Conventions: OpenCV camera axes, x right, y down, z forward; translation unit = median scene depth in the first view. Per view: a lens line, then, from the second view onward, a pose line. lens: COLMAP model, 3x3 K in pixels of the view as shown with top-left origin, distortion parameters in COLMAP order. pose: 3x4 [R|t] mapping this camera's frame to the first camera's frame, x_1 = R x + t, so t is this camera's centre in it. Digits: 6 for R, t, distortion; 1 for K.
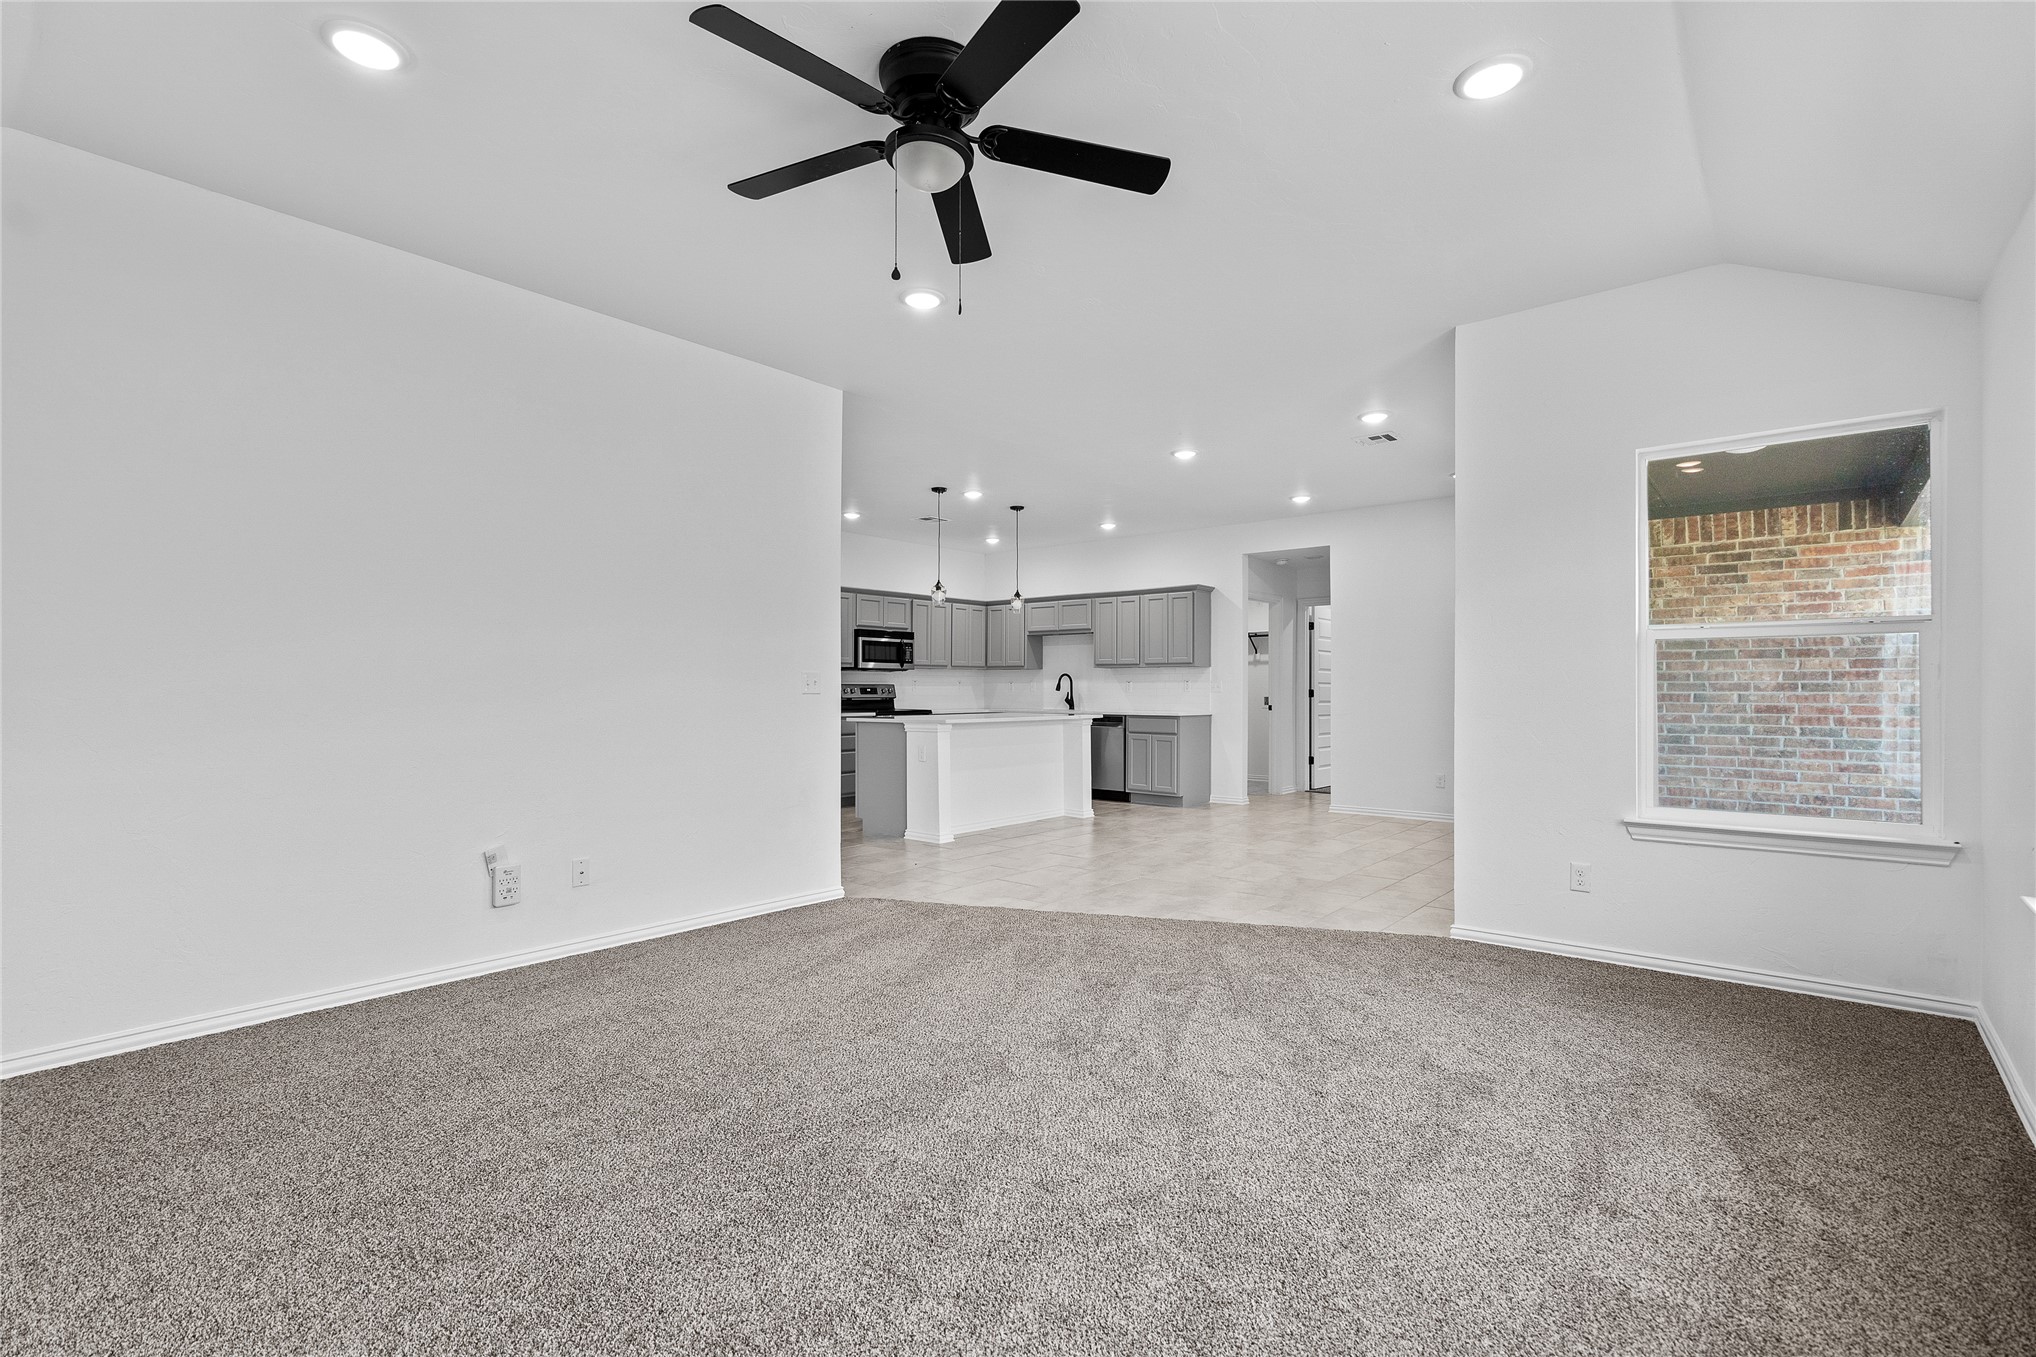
lens RADIAL K [[933.8, 0, 1018.2], [0, 933.8, 687.3], [0, 0, 1]] dist [-0.000518, -0.000238]
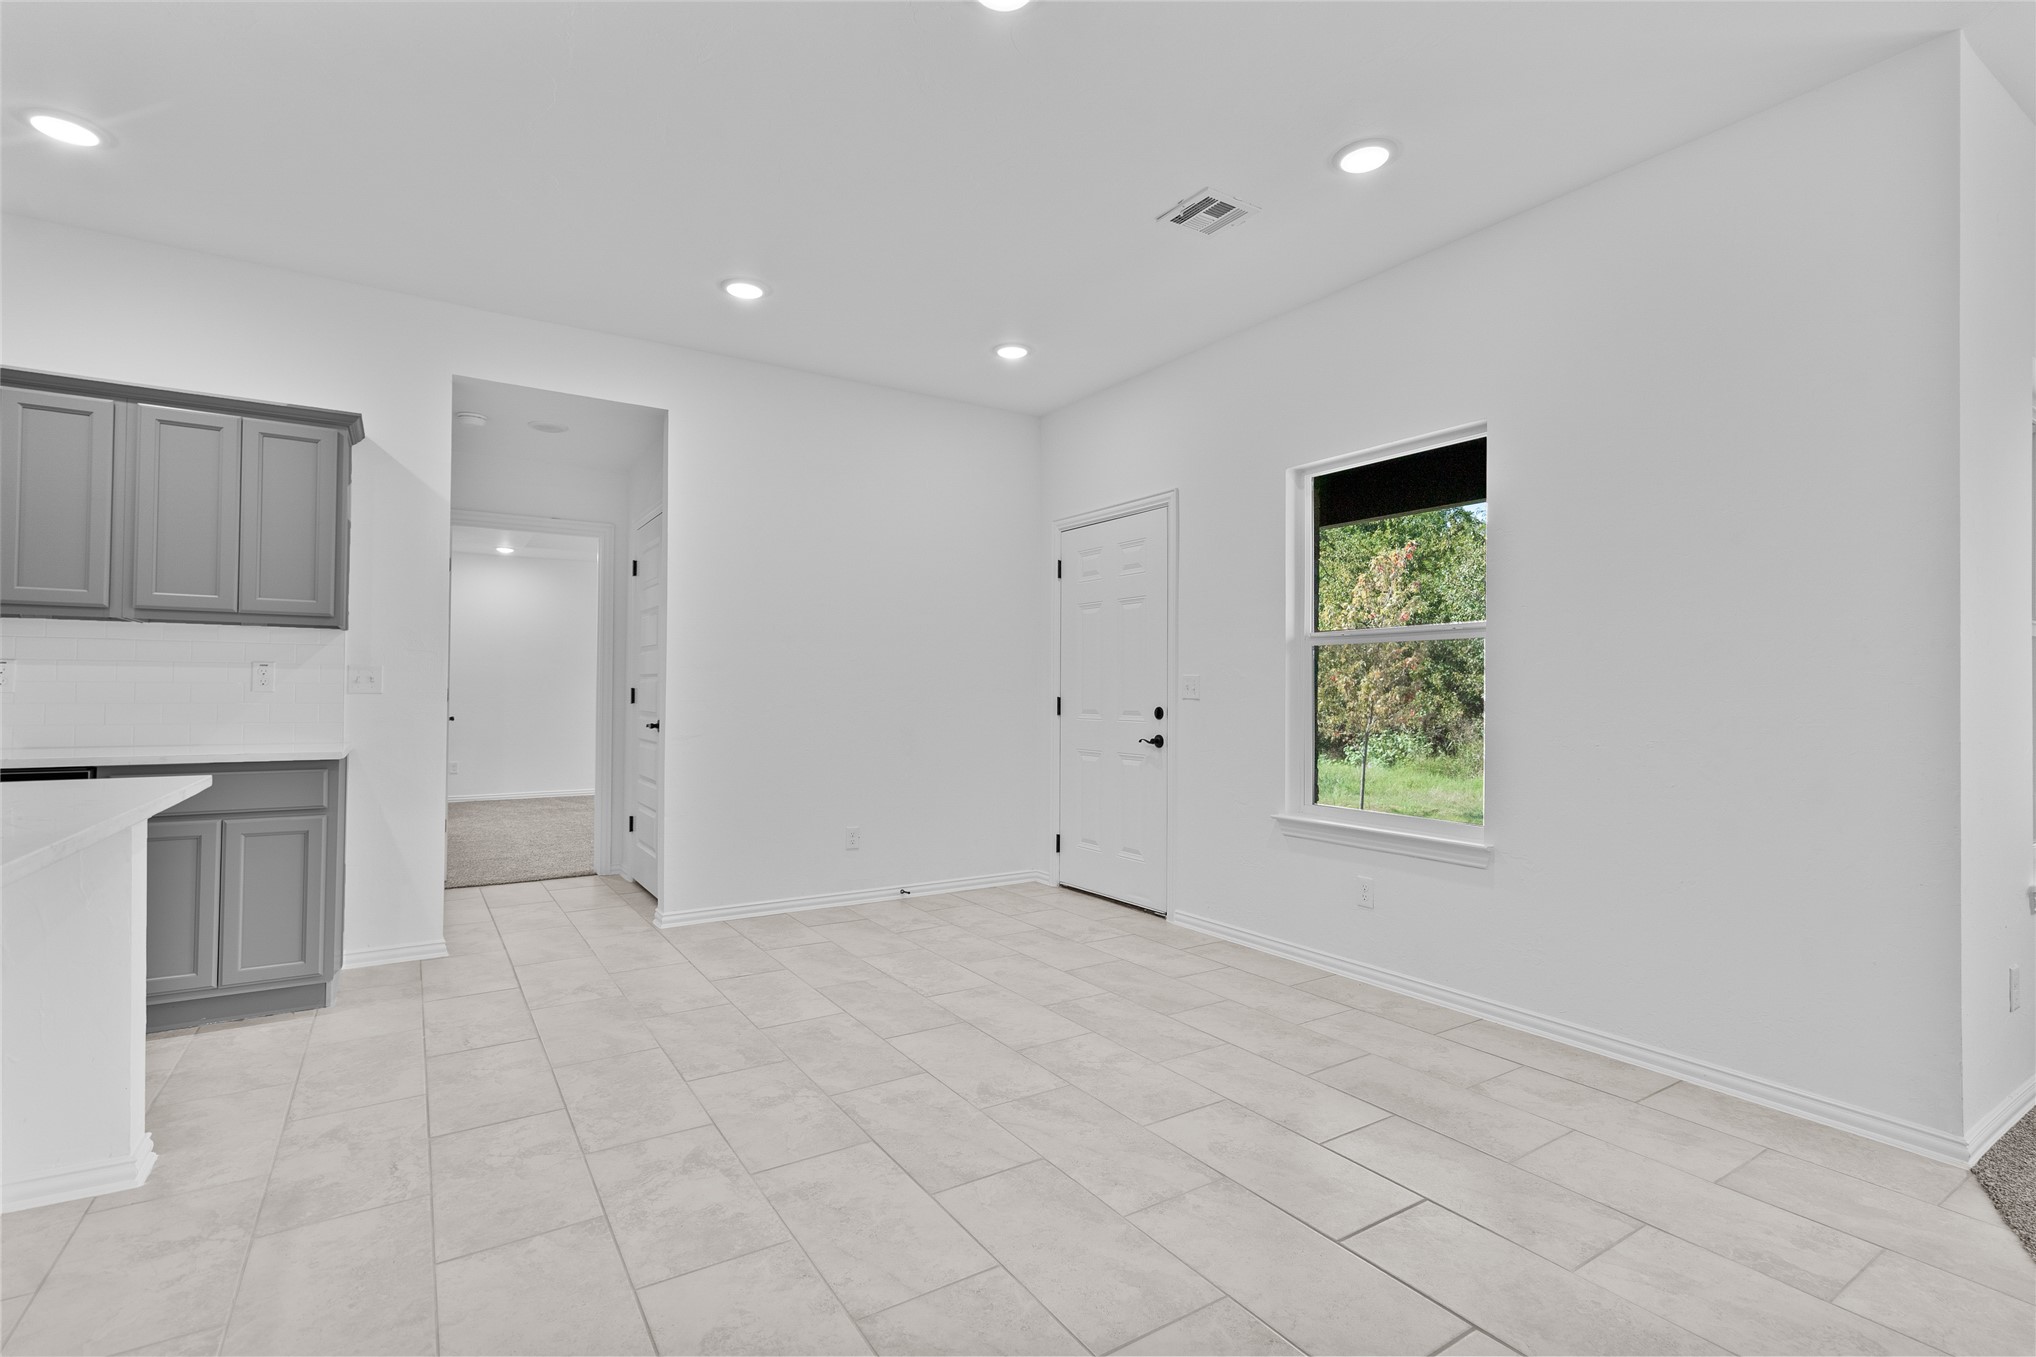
lens RADIAL K [[933.8, 0, 1018.2], [0, 933.8, 687.3], [0, 0, 1]] dist [-0.000518, -0.000238]
pose [[0.299378, 0.006392, 0.954113, -0.205790], [-0.010391, 0.999940, -0.003438, 0.003314], [-0.954078, -0.008885, 0.299427, 1.385588]]
